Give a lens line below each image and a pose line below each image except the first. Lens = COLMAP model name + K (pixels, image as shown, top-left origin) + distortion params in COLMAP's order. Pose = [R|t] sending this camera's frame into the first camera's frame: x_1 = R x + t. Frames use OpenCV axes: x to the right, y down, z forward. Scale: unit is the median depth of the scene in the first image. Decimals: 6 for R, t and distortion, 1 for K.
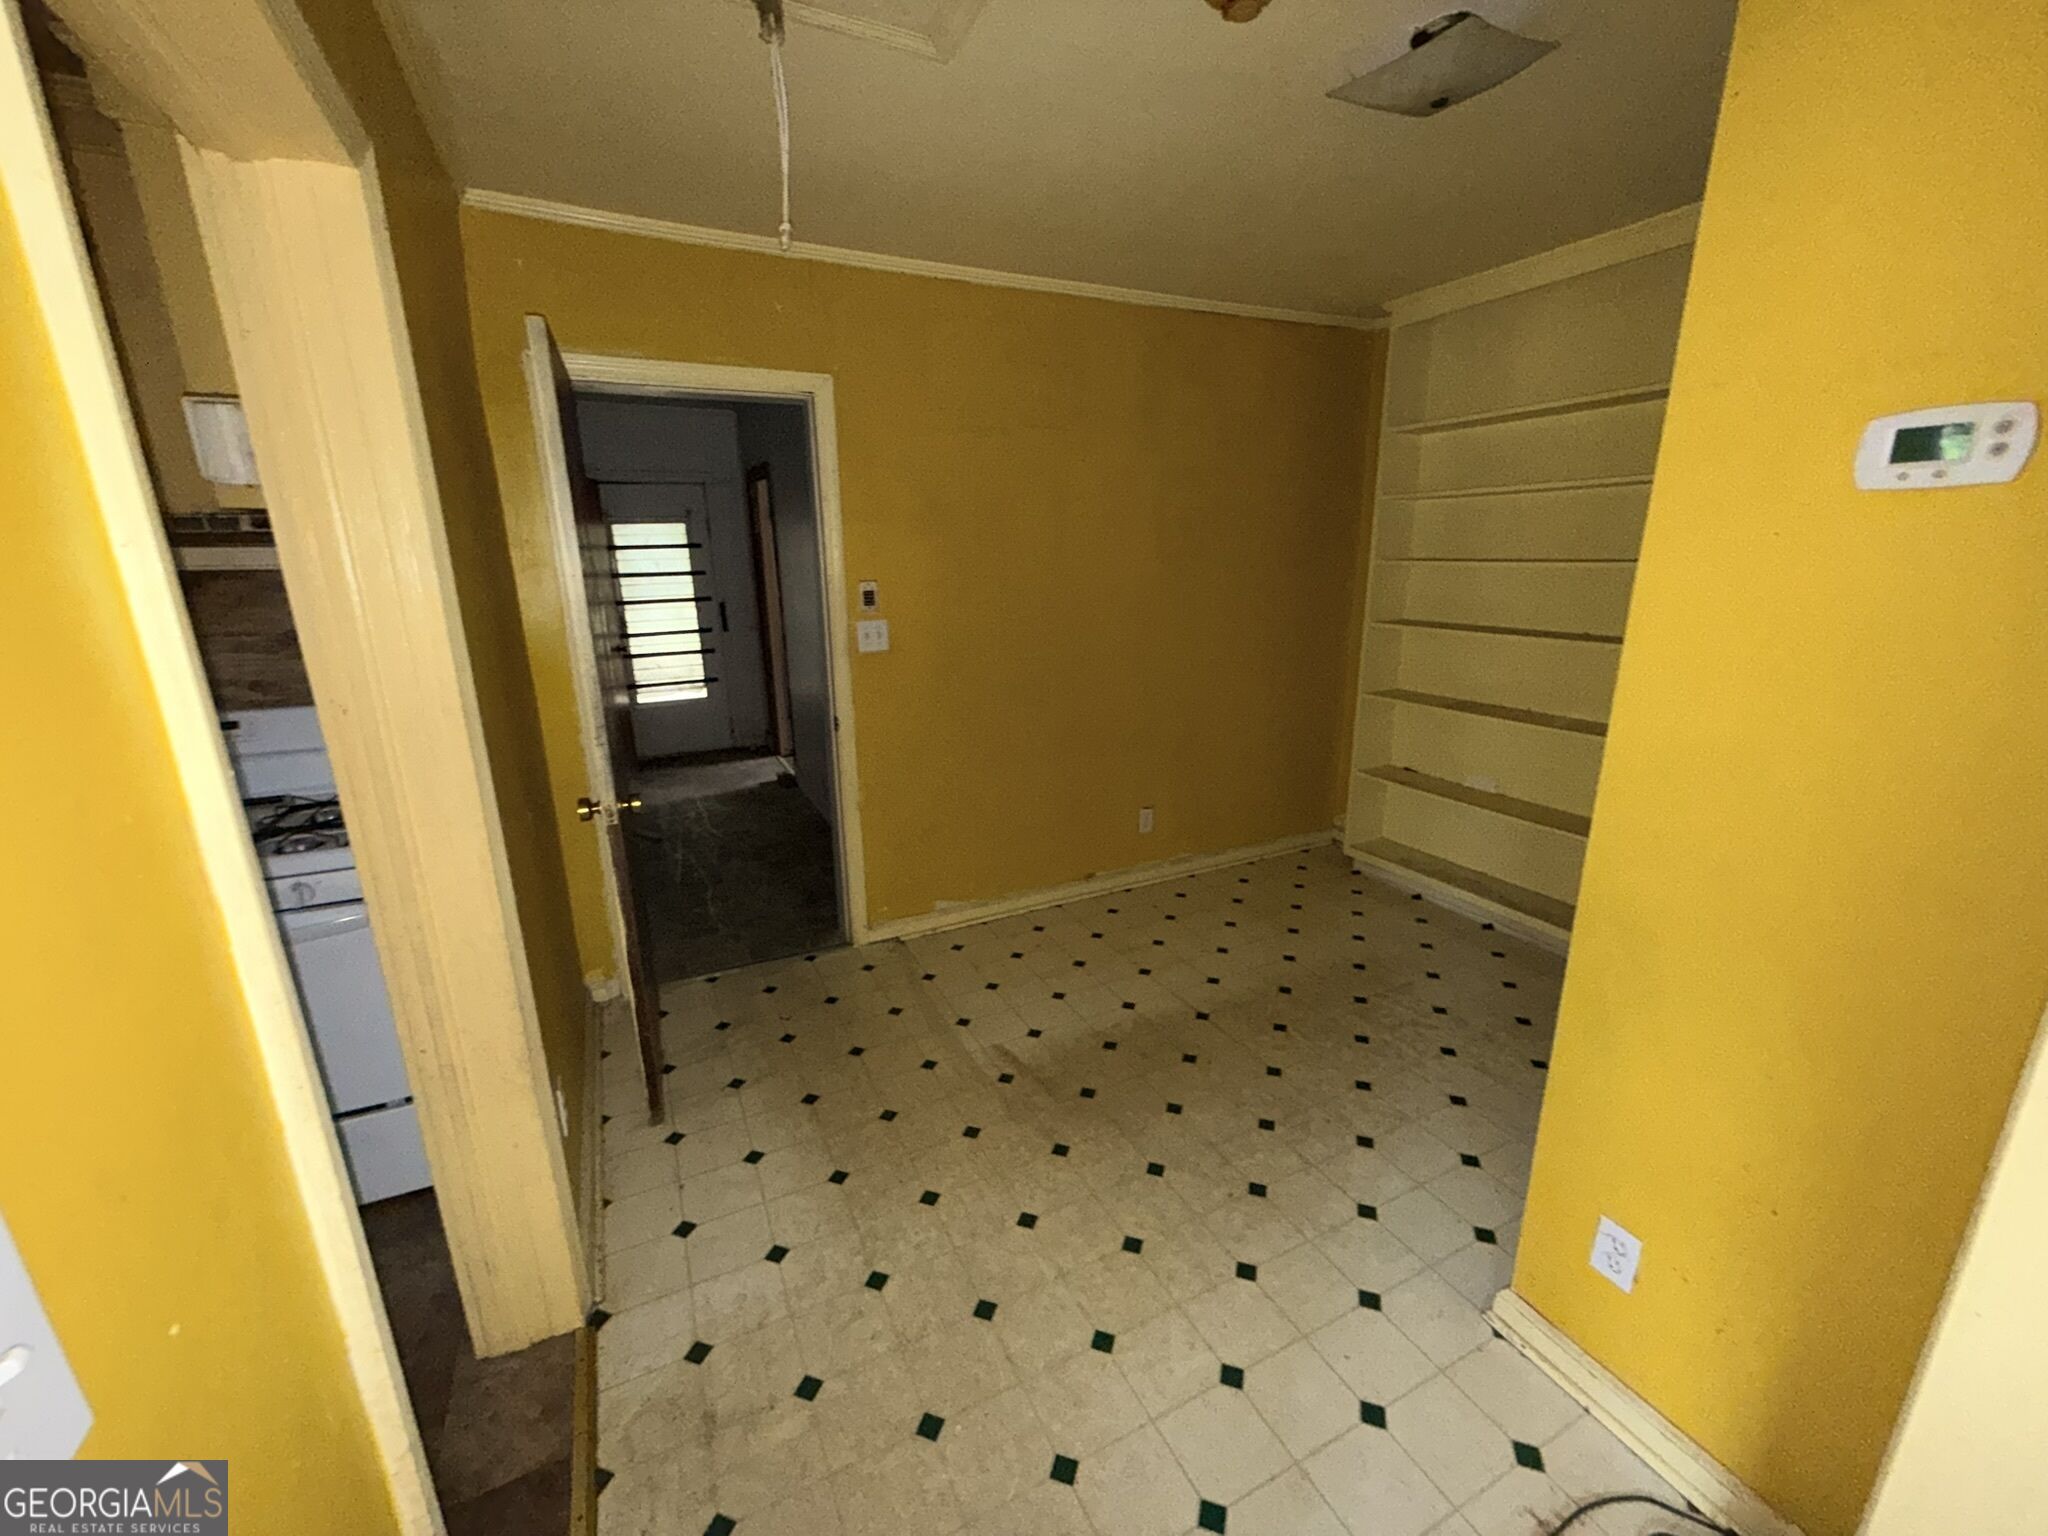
lens RADIAL K [[816.2, 0, 1023.5], [0, 816.2, 767.1], [0, 0, 1]] dist [-0.001320, 0.000180]
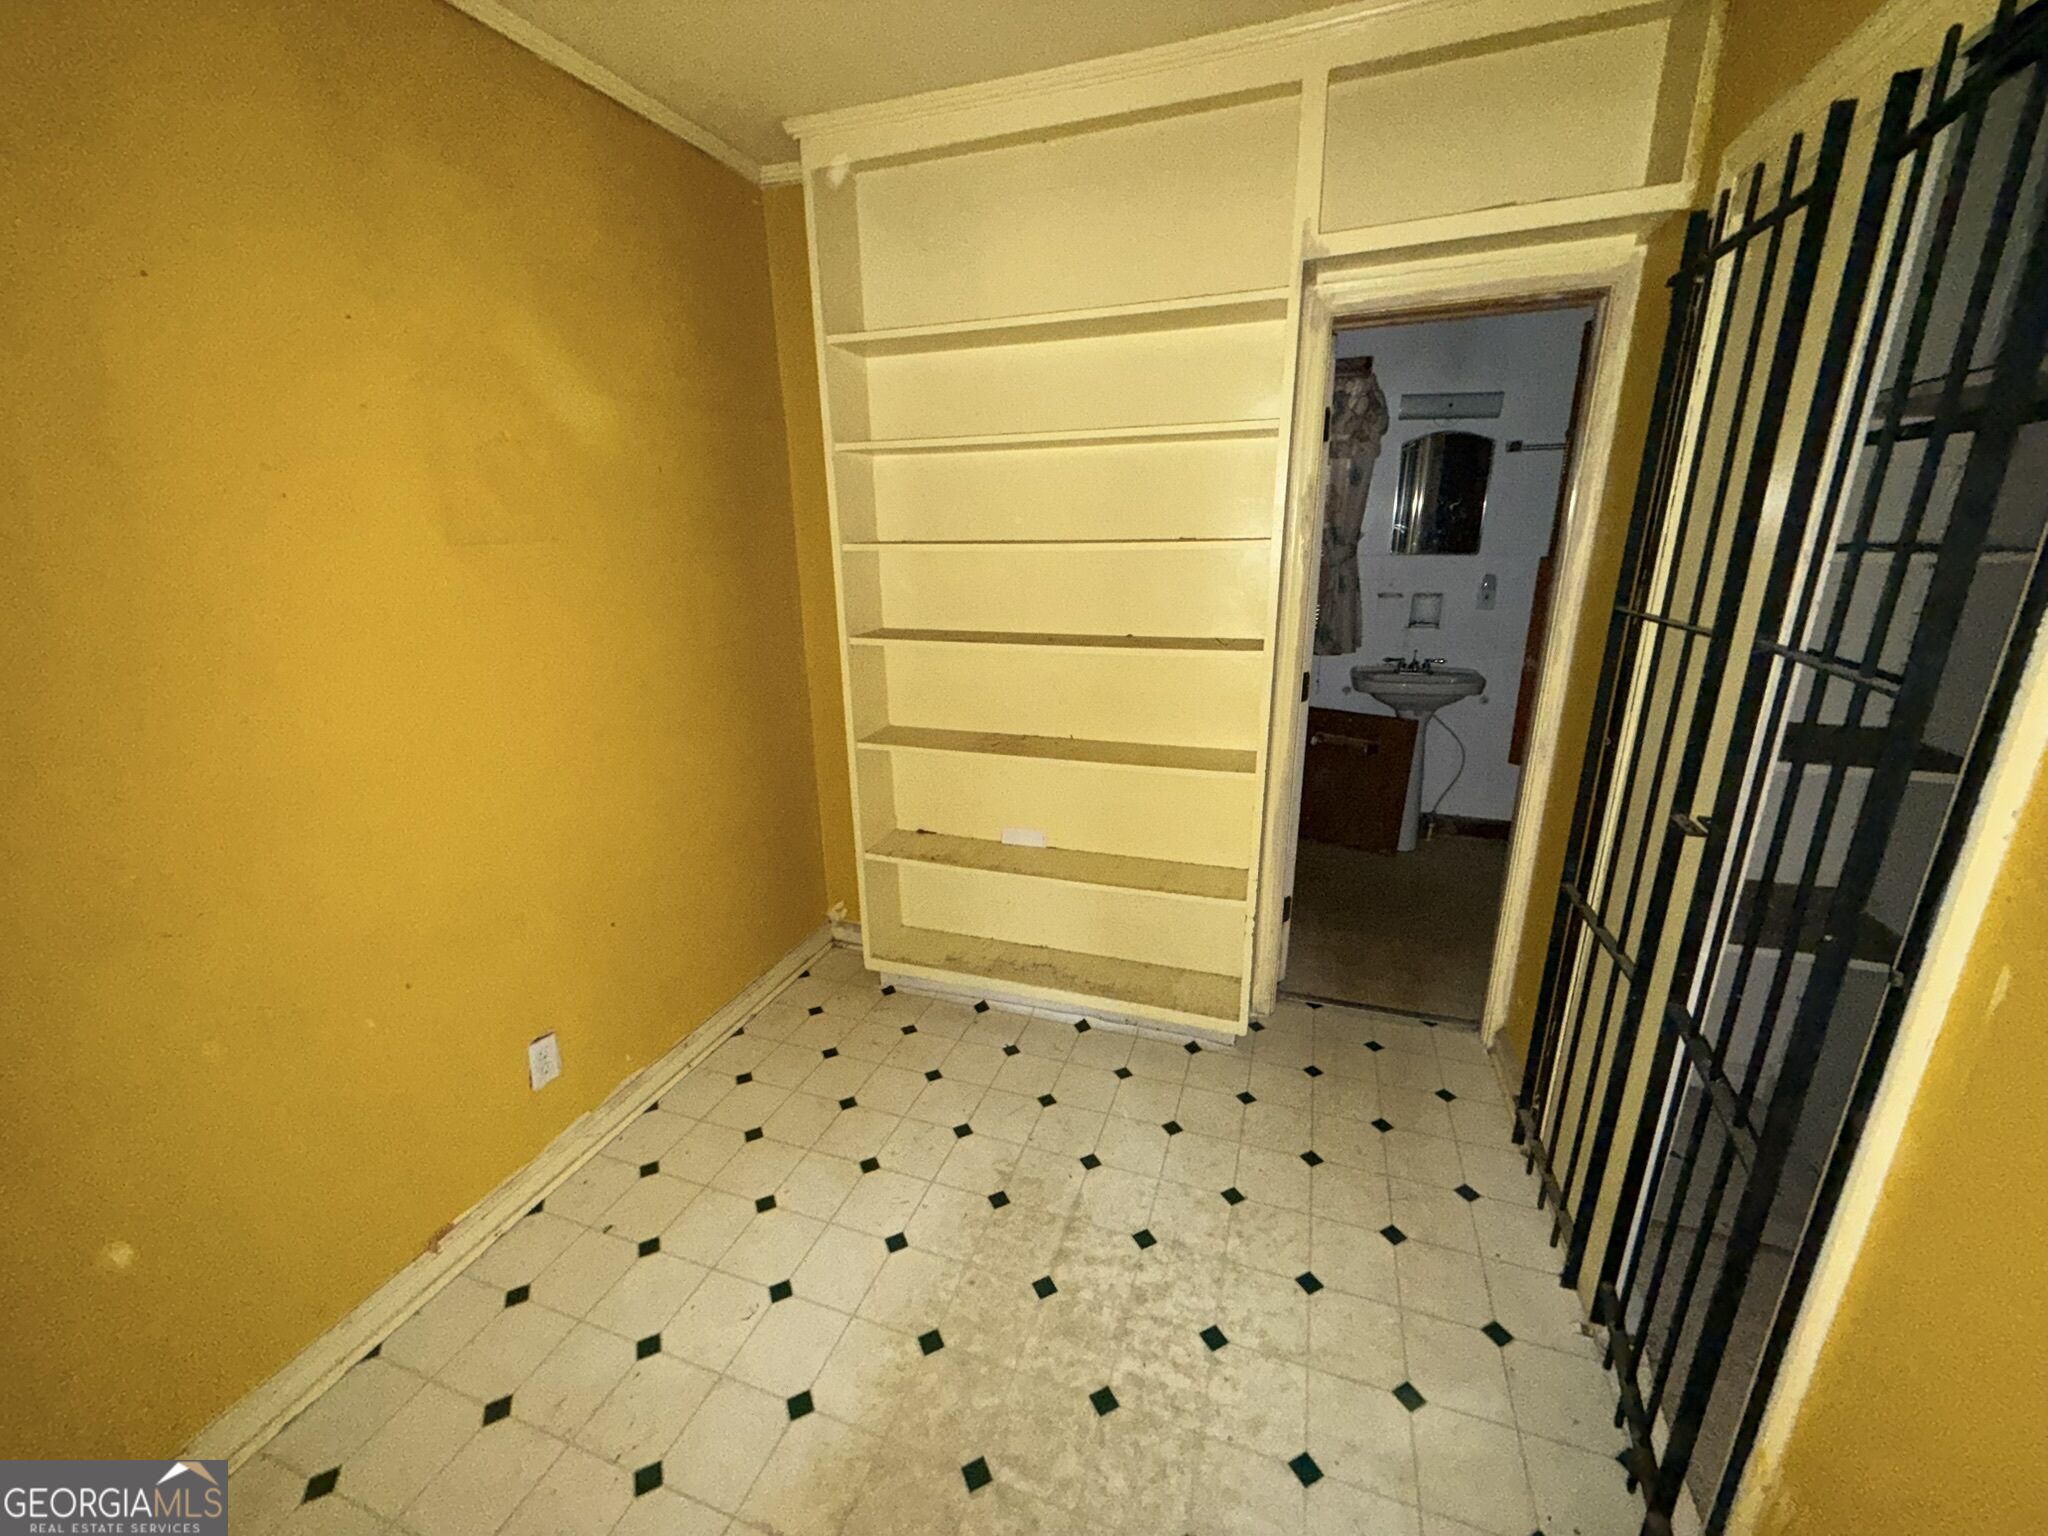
lens RADIAL K [[816.2, 0, 1023.5], [0, 816.2, 767.1], [0, 0, 1]] dist [-0.001320, 0.000180]
pose [[0.713586, -0.189549, 0.674438, 0.060498], [0.180641, 0.979931, 0.084281, -0.113506], [-0.676879, 0.061689, 0.733505, 0.453819]]
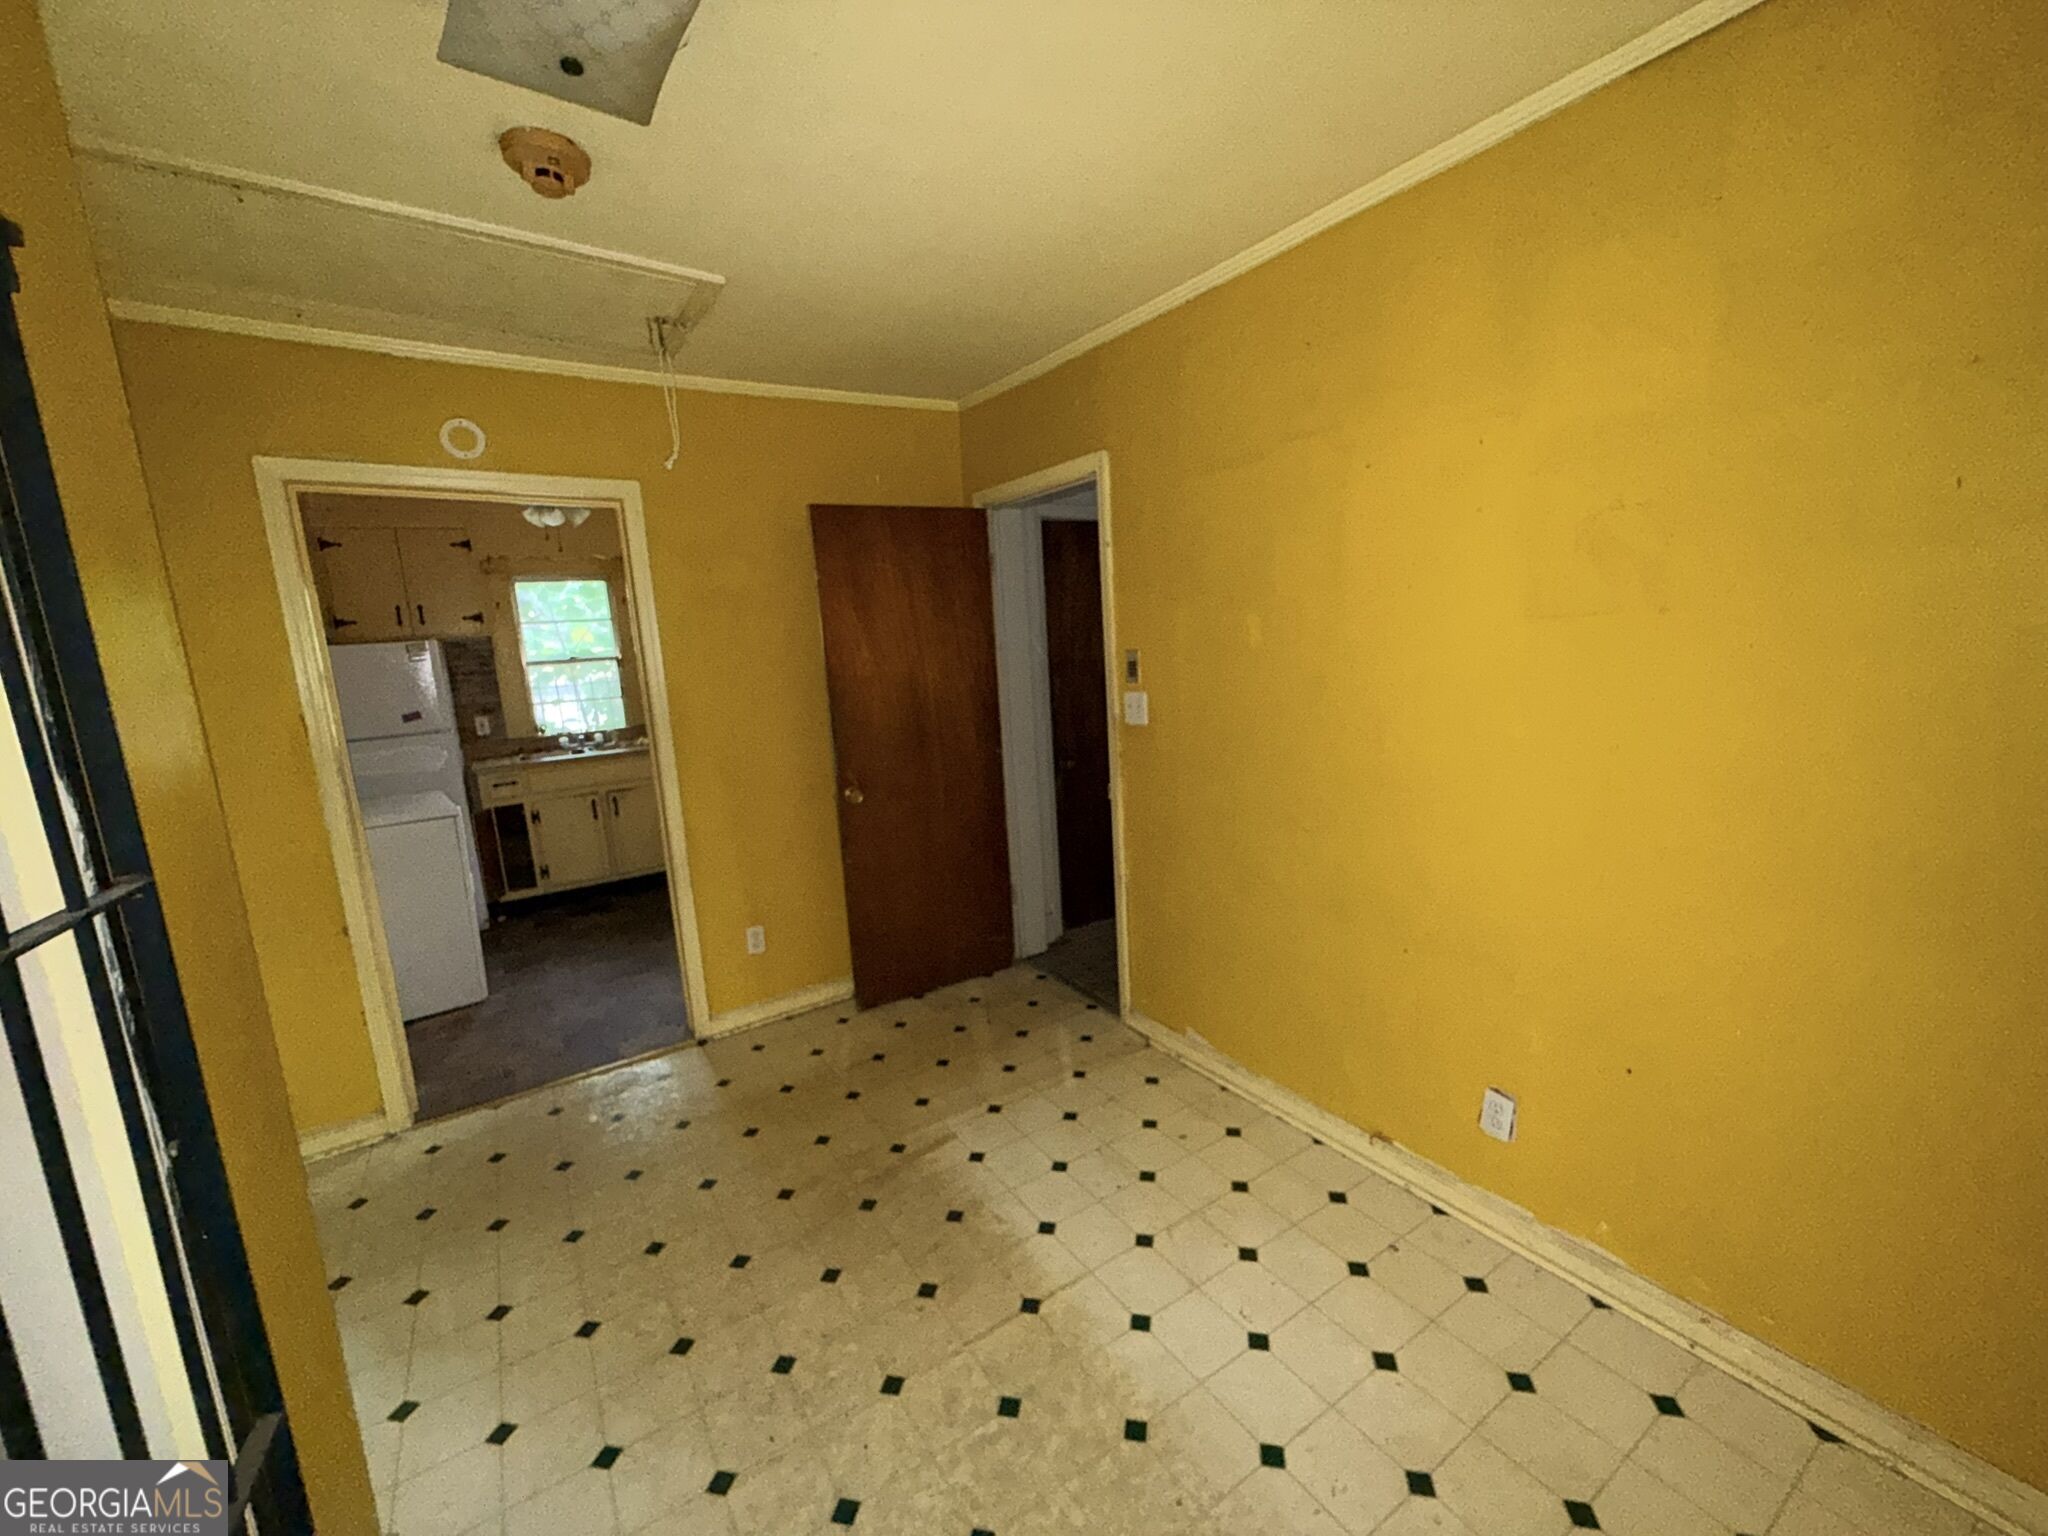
lens RADIAL K [[830.2, 0, 1032.0], [0, 830.2, 776.3], [0, 0, 1]] dist [-0.000197, 0.000138]
pose [[0.123168, 0.182964, -0.975374, 0.647013], [-0.204383, 0.966464, 0.155483, -0.181252], [0.971111, 0.180199, 0.156432, 0.649233]]
